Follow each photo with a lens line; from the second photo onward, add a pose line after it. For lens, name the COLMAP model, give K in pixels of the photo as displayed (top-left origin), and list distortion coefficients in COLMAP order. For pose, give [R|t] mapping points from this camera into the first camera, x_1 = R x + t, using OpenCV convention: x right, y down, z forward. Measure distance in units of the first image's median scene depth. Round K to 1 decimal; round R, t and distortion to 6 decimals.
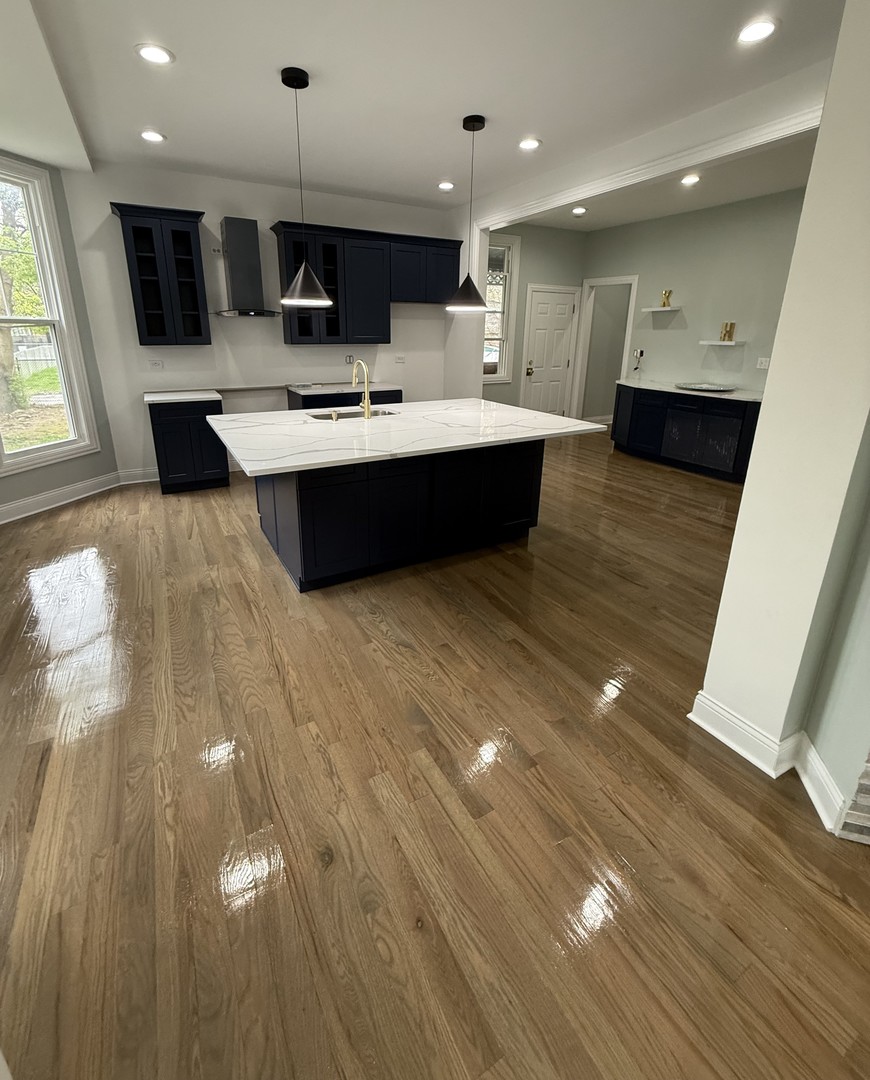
lens RADIAL K [[483.5, 0, 415.9], [0, 483.5, 489.4], [0, 0, 1]] dist [-0.011254, 0.000635]
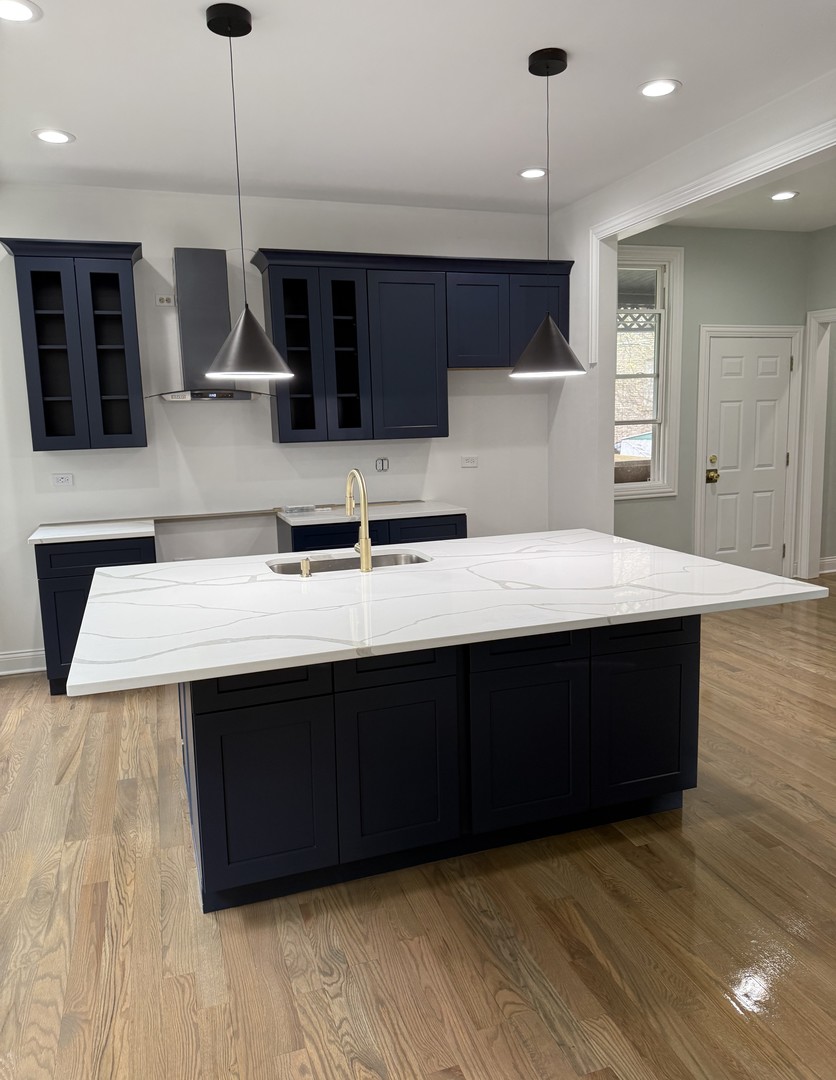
lens RADIAL K [[808.6, 0, 419.6], [0, 808.6, 539.0], [0, 0, 1]] dist [0.012856, -0.013259]
pose [[0.986555, -0.010027, -0.163120, 0.089012], [-0.016442, 0.986963, -0.160107, -0.029914], [0.162599, 0.160637, 0.973528, 0.088488]]
